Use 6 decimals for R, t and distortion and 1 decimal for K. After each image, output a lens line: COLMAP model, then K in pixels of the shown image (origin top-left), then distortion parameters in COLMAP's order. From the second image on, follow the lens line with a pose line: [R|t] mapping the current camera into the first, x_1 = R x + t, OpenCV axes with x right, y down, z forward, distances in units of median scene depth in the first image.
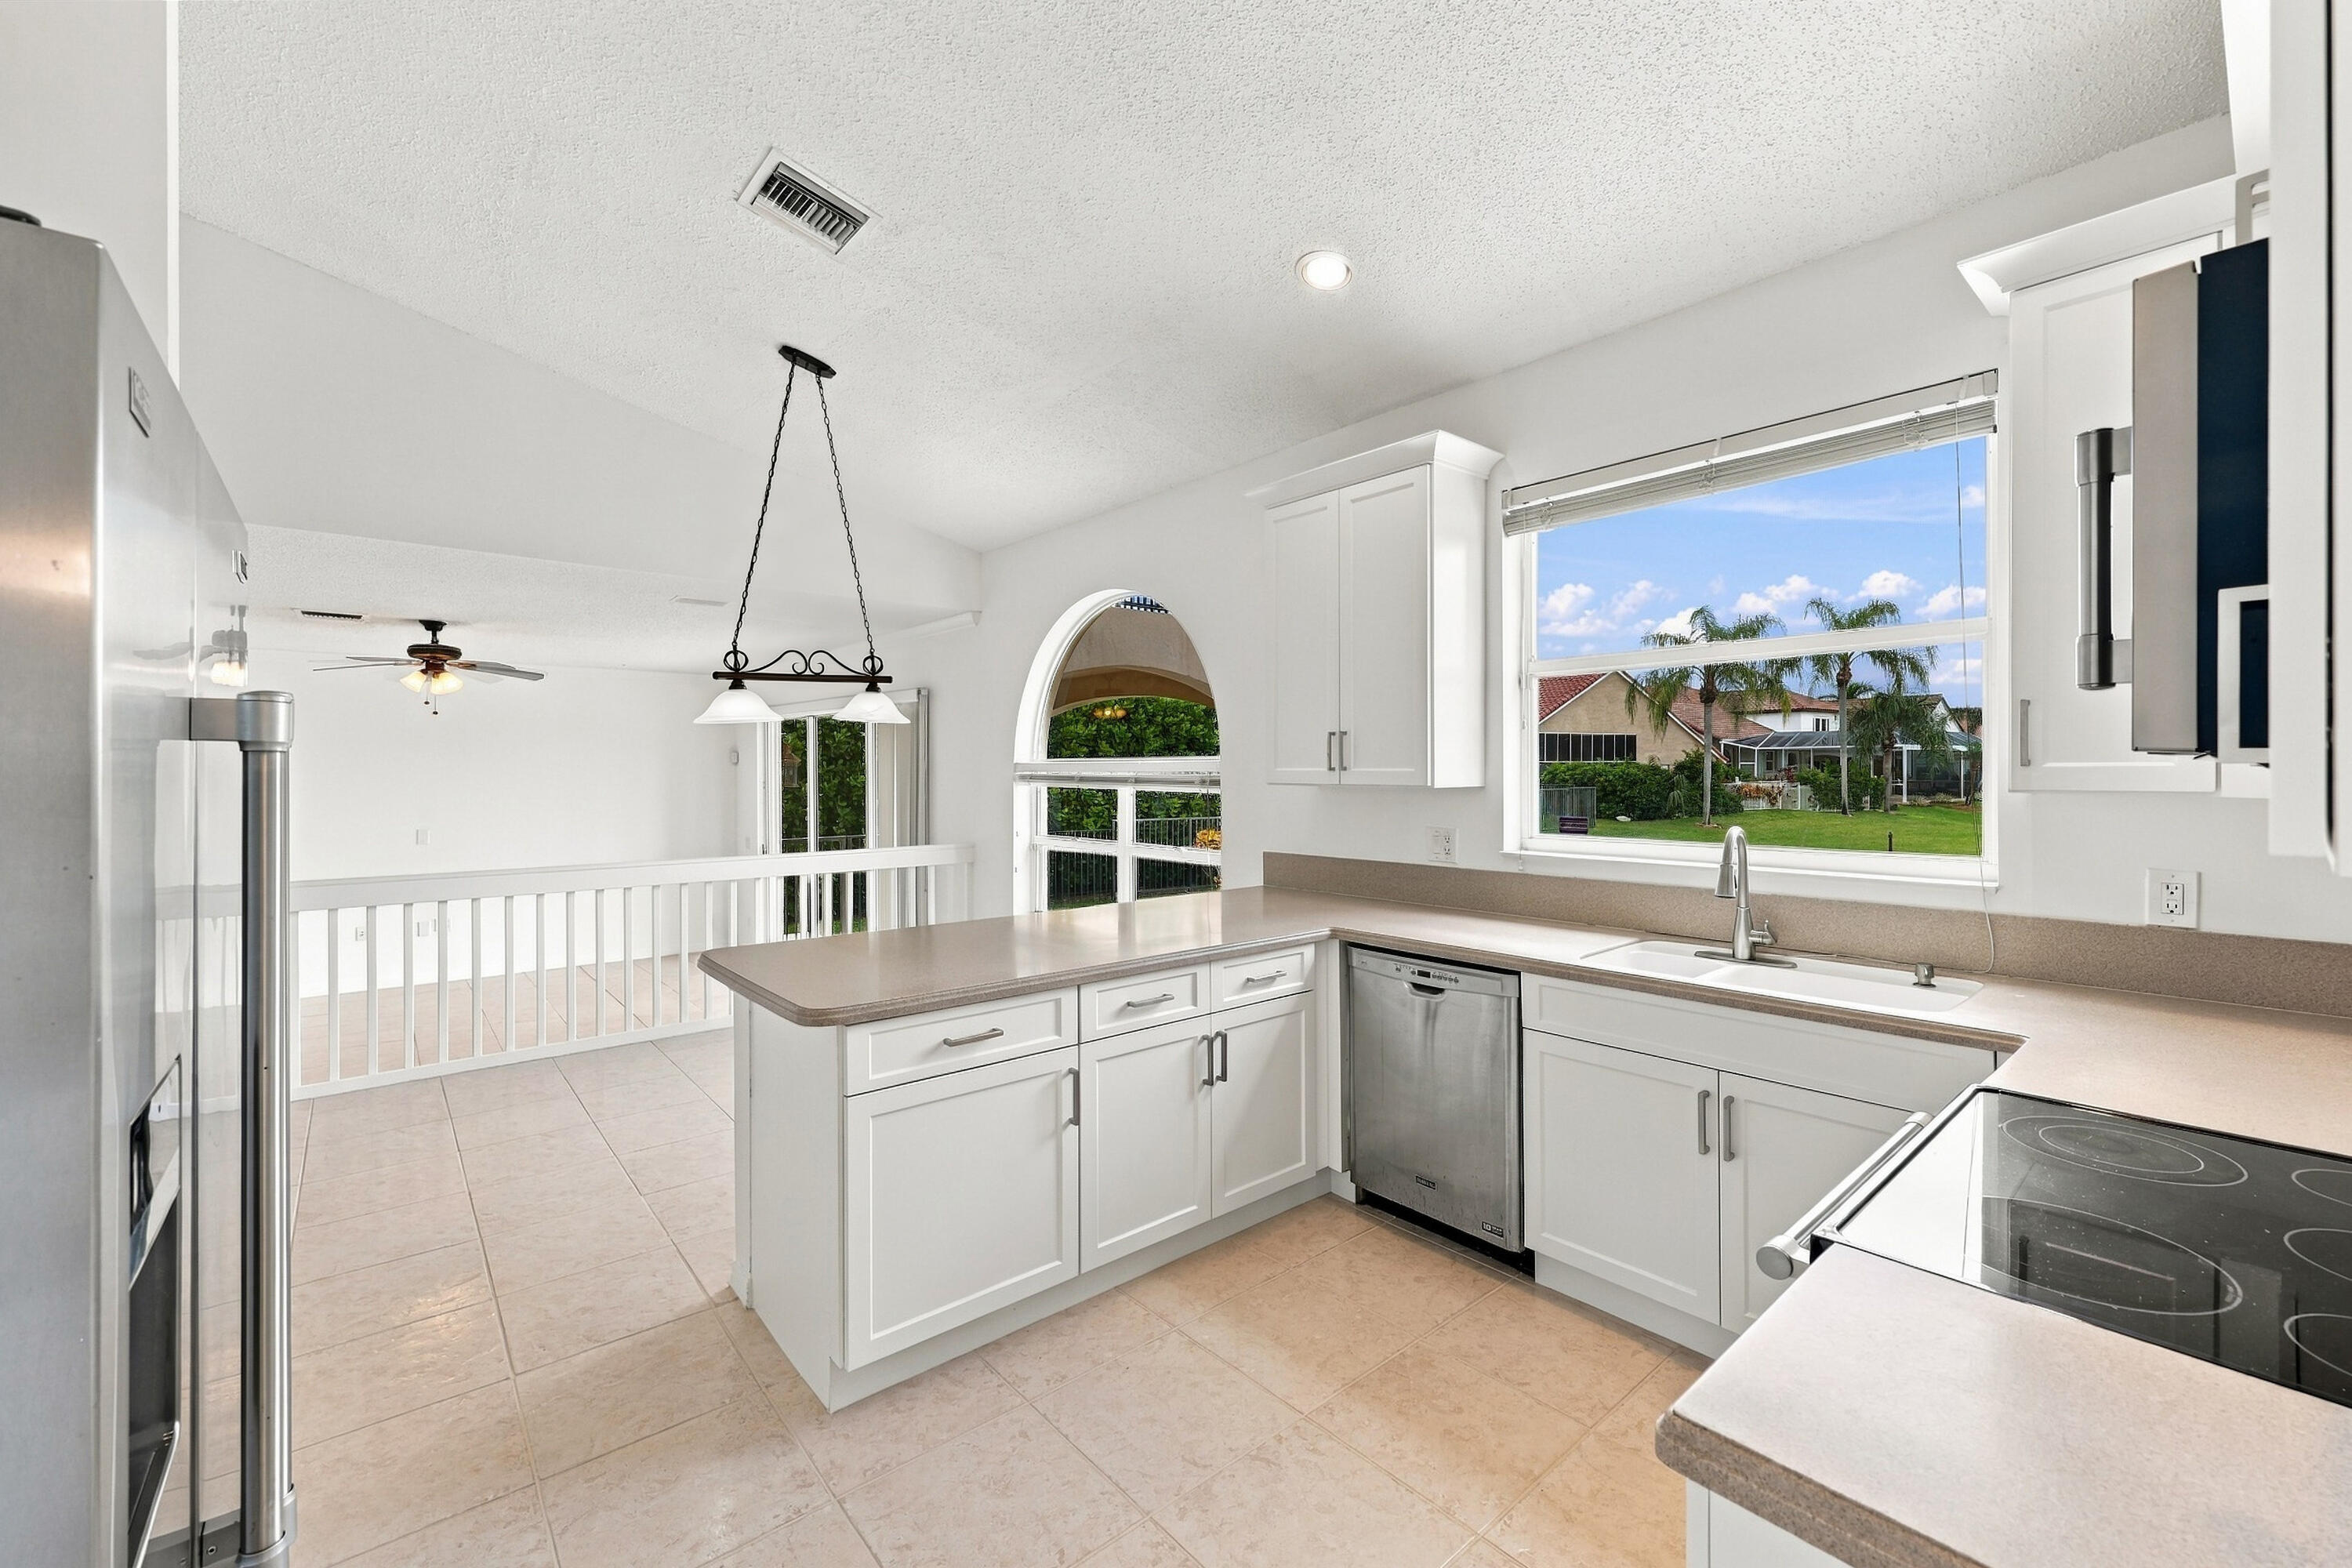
lens RADIAL K [[961.5, 0, 1203.5], [0, 961.5, 772.3], [0, 0, 1]] dist [0.001289, 0.000062]
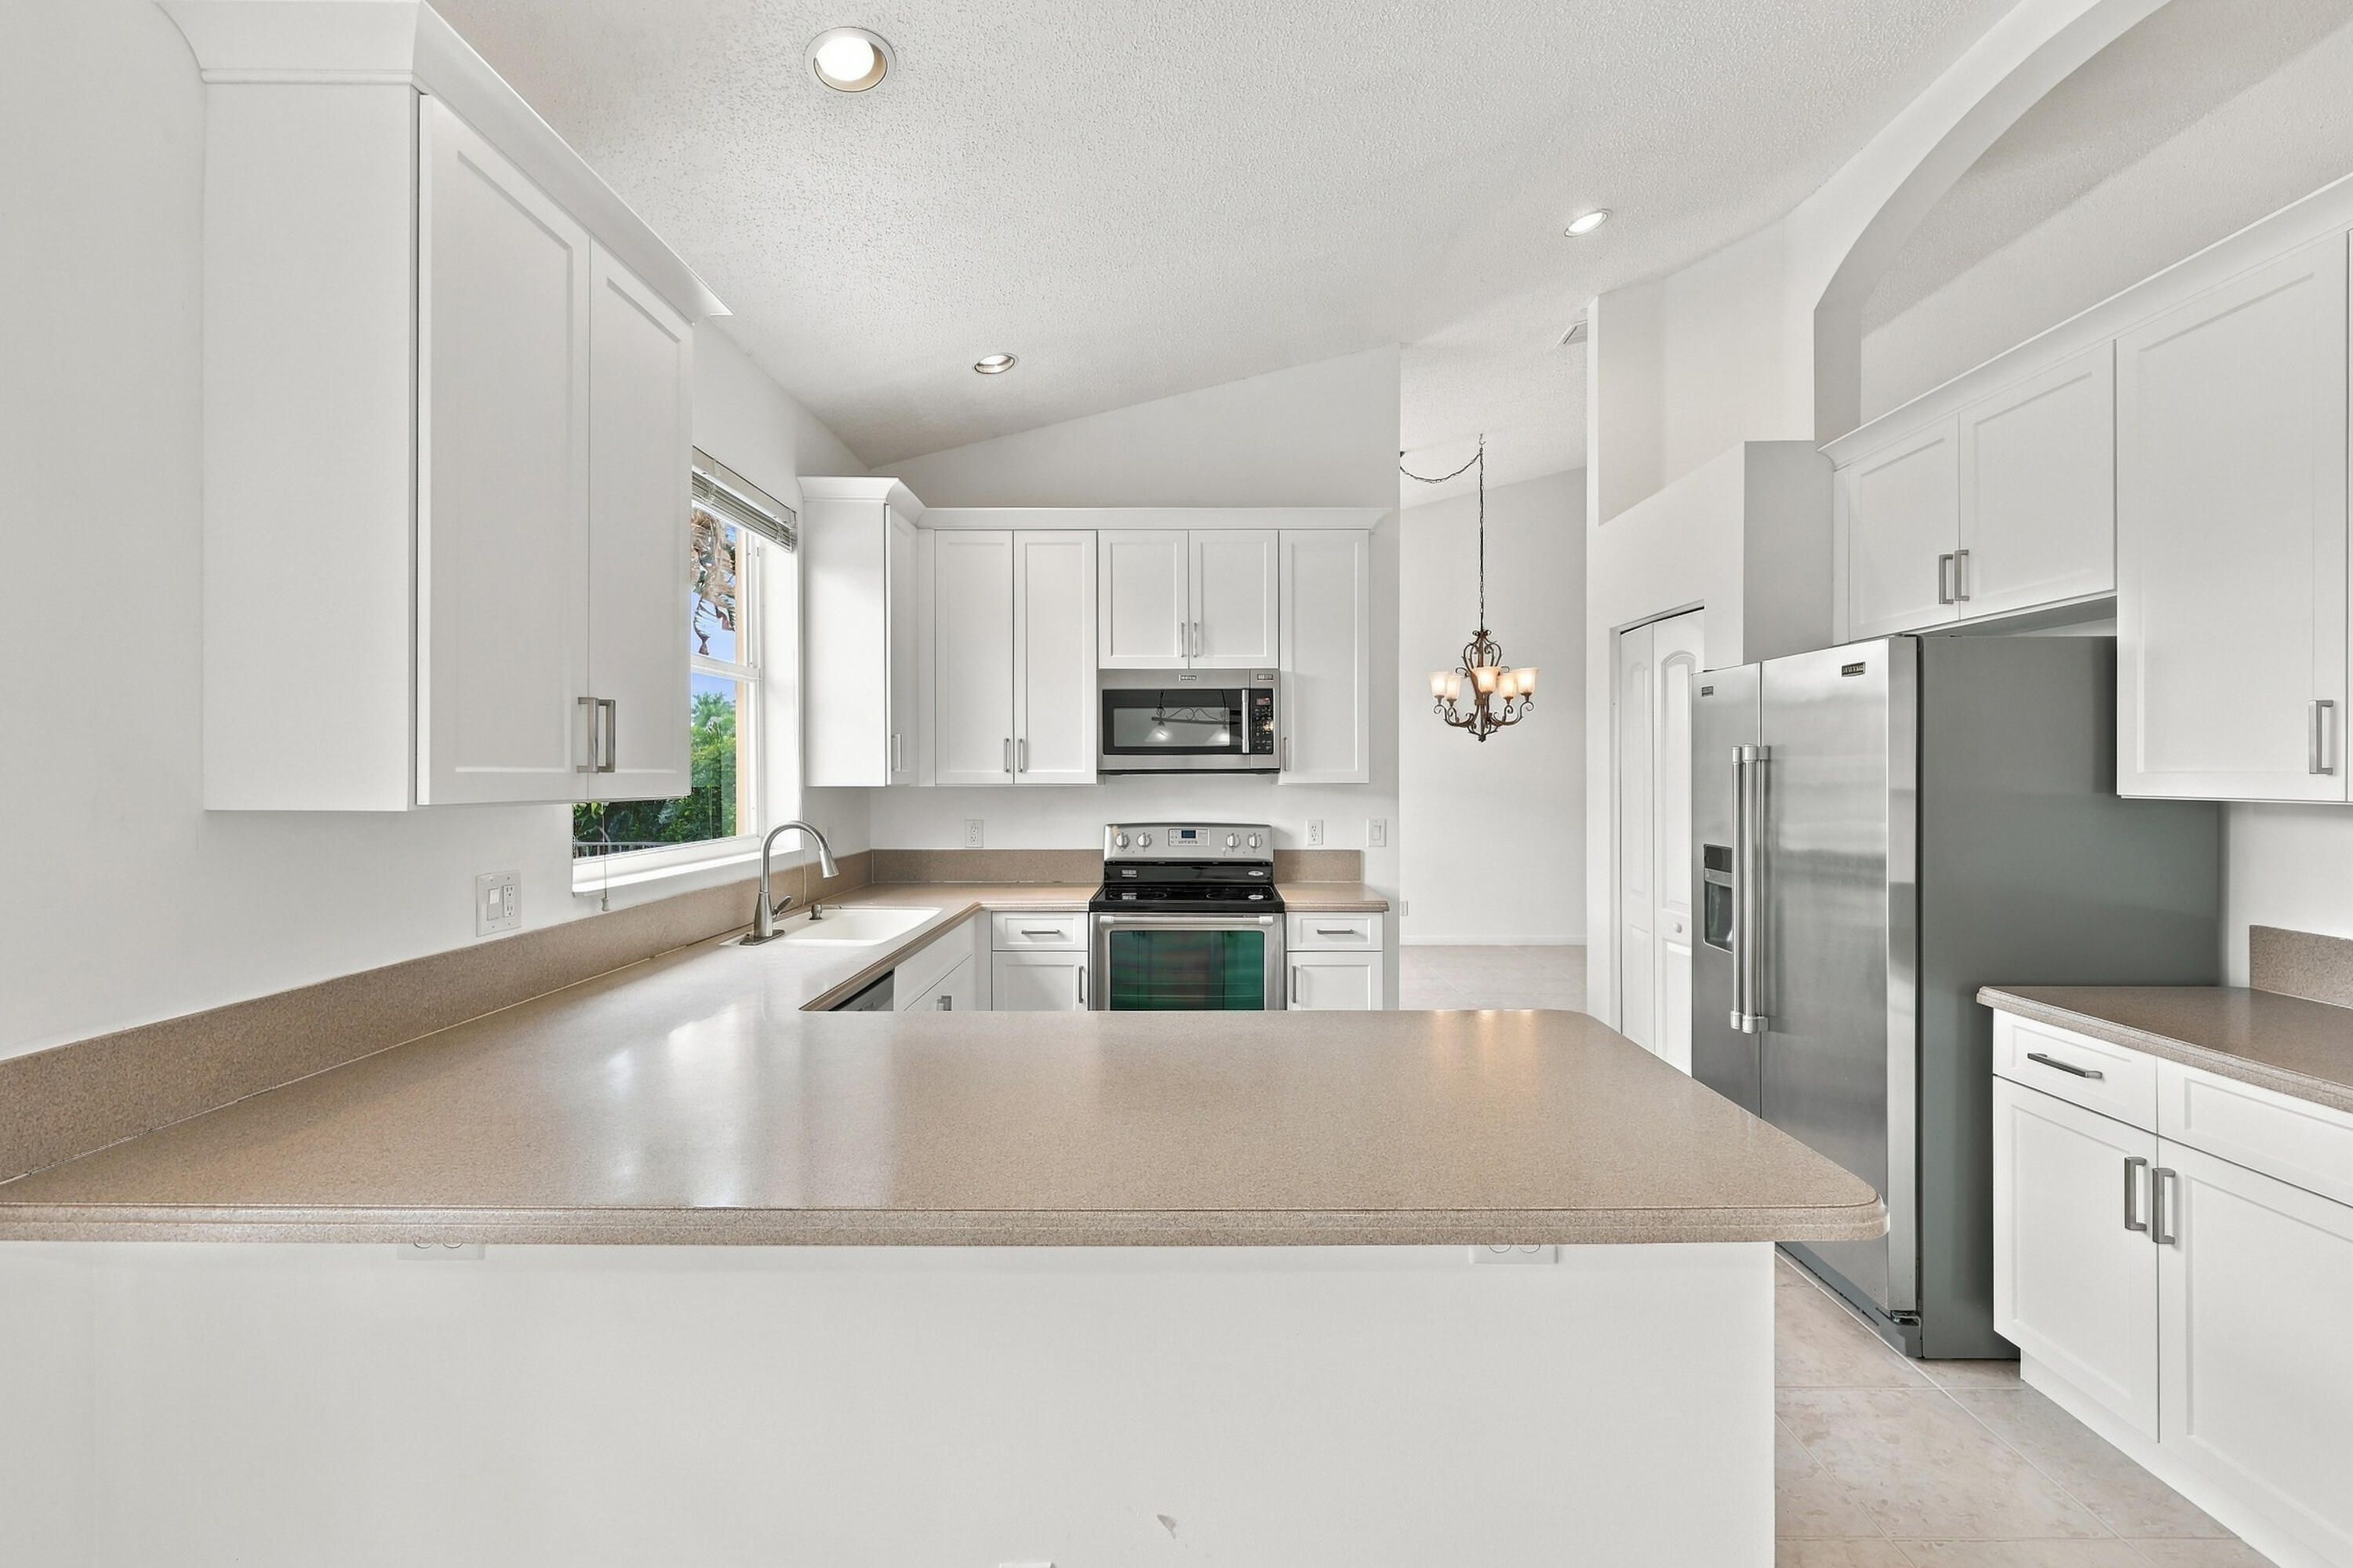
lens RADIAL K [[961.9, 0, 1183.1], [0, 961.9, 776.3], [0, 0, 1]] dist [0.001289, 0.000062]
pose [[-0.744009, 0.001670, 0.668167, -0.463430], [0.003569, 0.999993, 0.001476, 0.001050], [-0.668160, 0.003483, -0.744010, 1.215514]]
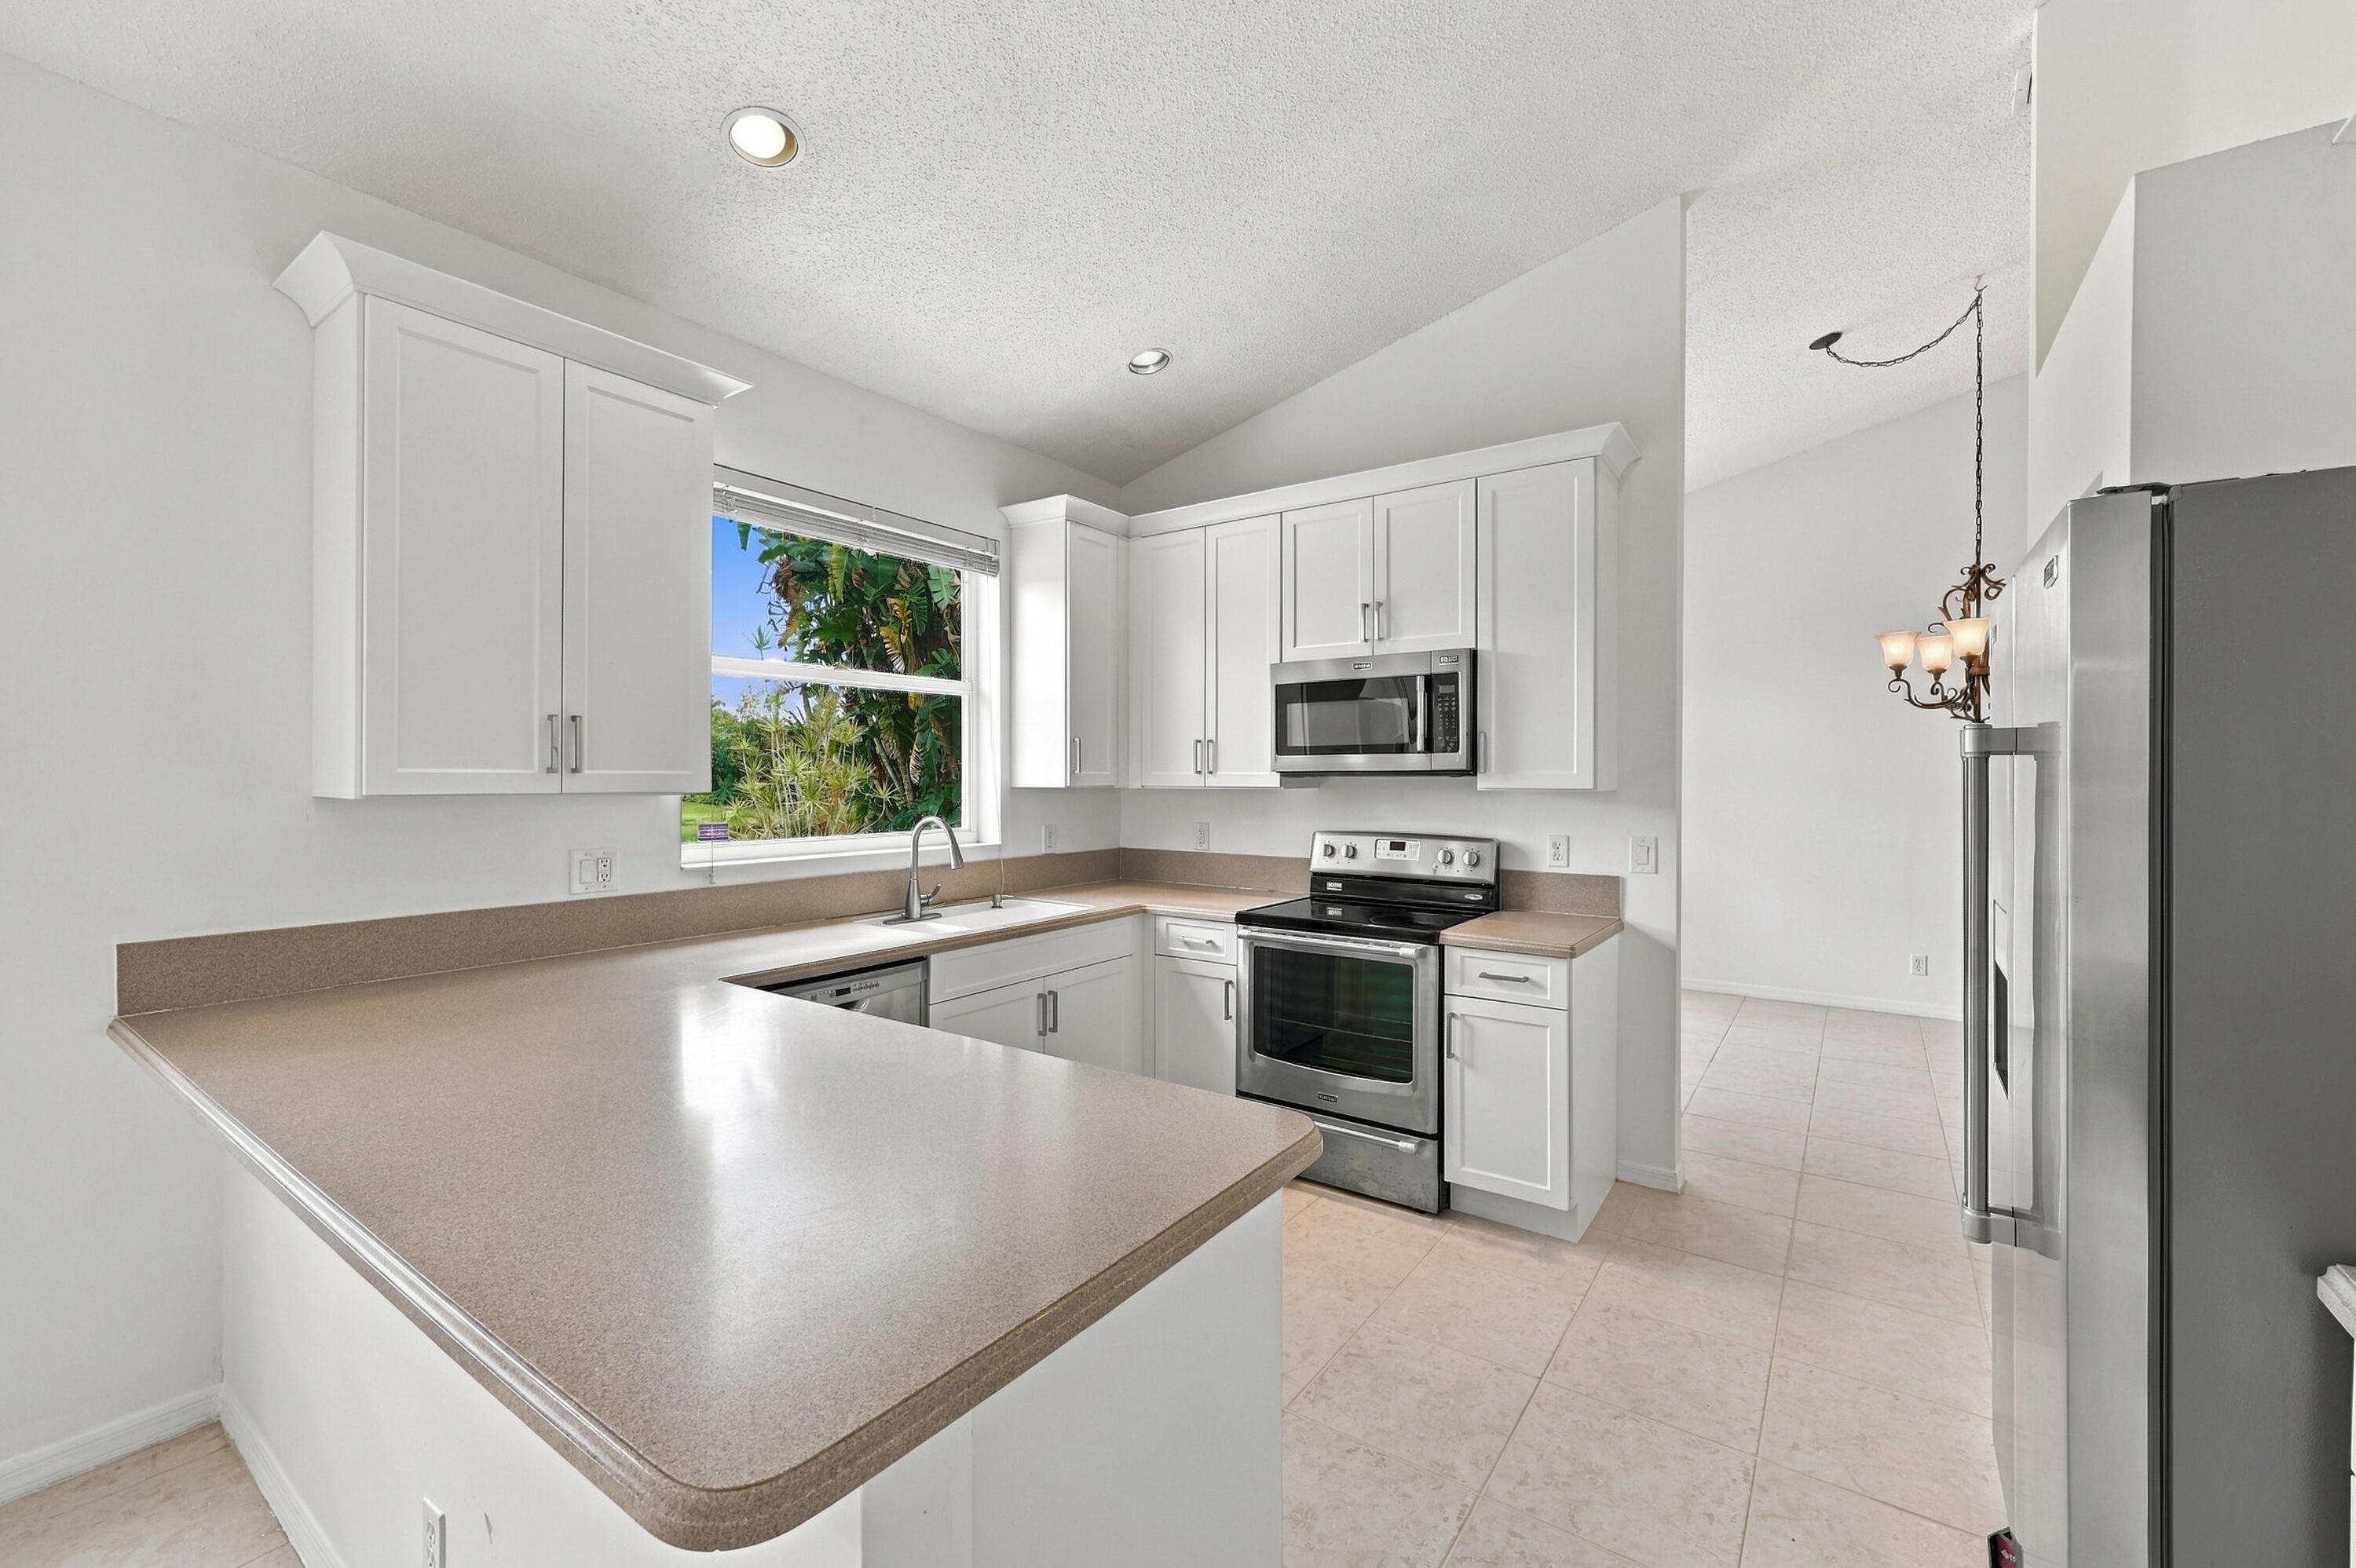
lens RADIAL K [[963.0, 0, 1178.7], [0, 963.0, 775.5], [0, 0, 1]] dist [0.001289, 0.000062]
pose [[-0.224055, 0.004298, 0.974567, -0.639180], [0.000383, 0.999991, -0.004322, 0.003510], [-0.974576, -0.000595, -0.224055, 0.754946]]
